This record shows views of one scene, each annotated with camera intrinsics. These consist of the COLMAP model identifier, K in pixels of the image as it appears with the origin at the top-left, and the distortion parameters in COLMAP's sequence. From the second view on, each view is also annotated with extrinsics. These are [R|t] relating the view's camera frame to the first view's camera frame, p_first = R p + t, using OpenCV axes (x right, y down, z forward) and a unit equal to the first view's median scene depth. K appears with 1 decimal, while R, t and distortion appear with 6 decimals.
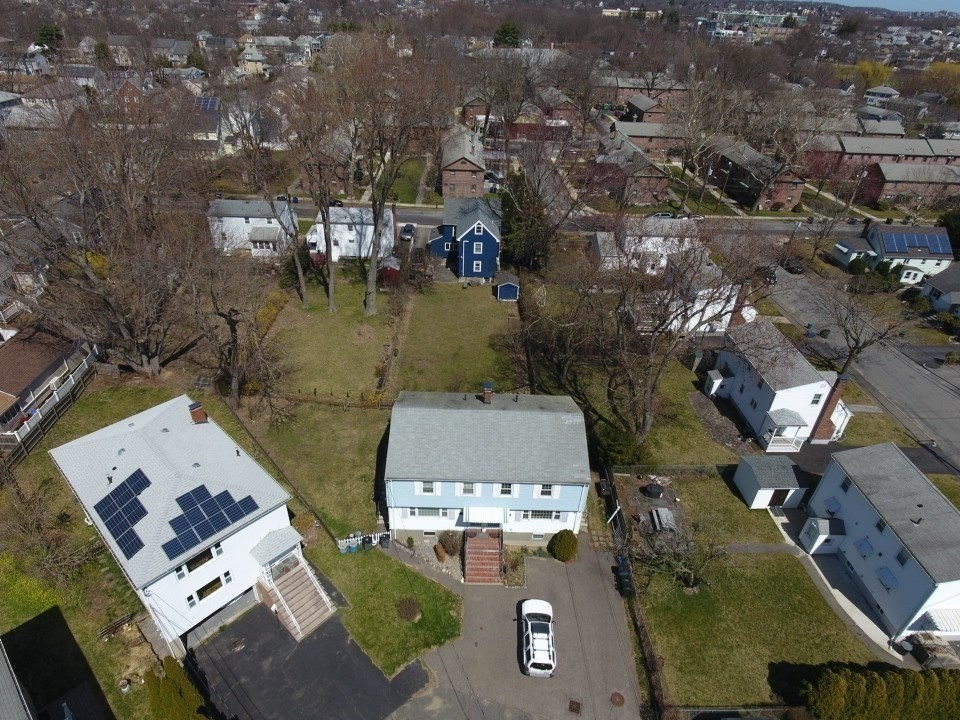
lens RADIAL K [[561.5, 0, 476.9], [0, 561.5, 357.0], [0, 0, 1]] dist [0.002407, -0.002943]
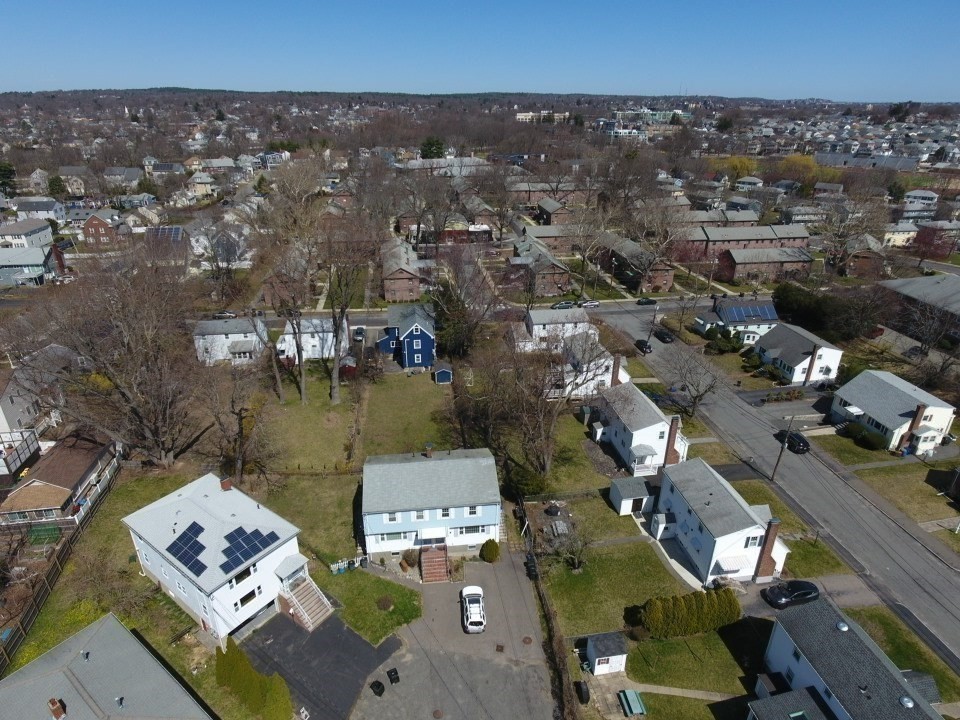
lens RADIAL K [[561.5, 0, 476.9], [0, 561.5, 357.0], [0, 0, 1]] dist [0.002407, -0.002943]
pose [[0.992254, -0.080911, 0.094260, 0.016200], [0.093339, 0.986311, -0.135938, 0.022634], [-0.081971, 0.143684, 0.986223, -0.303067]]
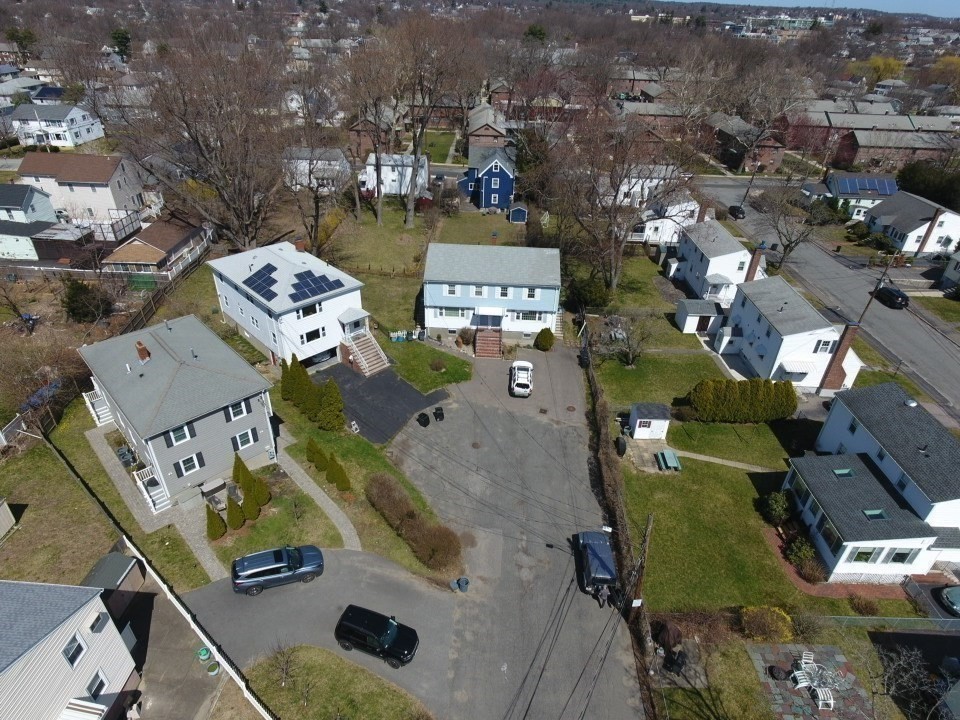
lens RADIAL K [[561.5, 0, 476.9], [0, 561.5, 357.0], [0, 0, 1]] dist [0.002407, -0.002943]
pose [[0.998779, 0.017909, -0.046040, 0.029729], [-0.018551, 0.999736, -0.013550, 0.247579], [0.045785, 0.014388, 0.998848, -0.281964]]
